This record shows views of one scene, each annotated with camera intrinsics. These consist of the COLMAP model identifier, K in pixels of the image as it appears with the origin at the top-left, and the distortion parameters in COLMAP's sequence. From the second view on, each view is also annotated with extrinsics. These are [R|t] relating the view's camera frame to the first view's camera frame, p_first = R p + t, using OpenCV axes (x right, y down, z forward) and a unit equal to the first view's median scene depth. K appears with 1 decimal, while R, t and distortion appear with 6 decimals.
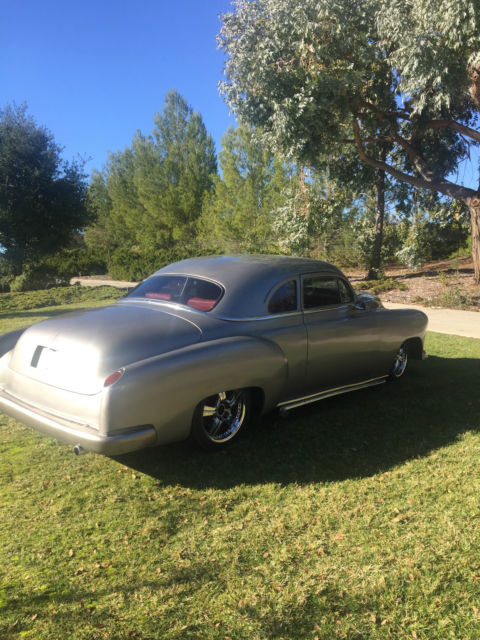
lens RADIAL K [[551.5, 0, 237.7], [0, 551.5, 322.1], [0, 0, 1]] dist [0.073455, -0.092840]
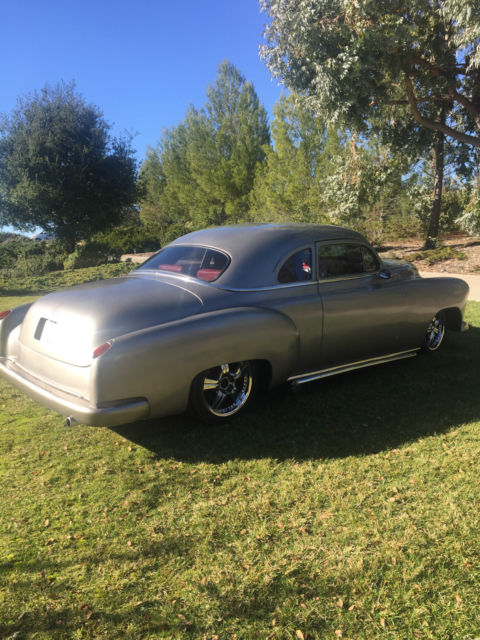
lens RADIAL K [[551.5, 0, 241.6], [0, 551.5, 323.1], [0, 0, 1]] dist [0.073455, -0.092840]
pose [[0.993384, -0.007140, -0.114617, 0.106951], [0.012295, 0.998941, 0.044335, 0.010530], [0.114179, -0.045451, 0.992420, 0.042402]]
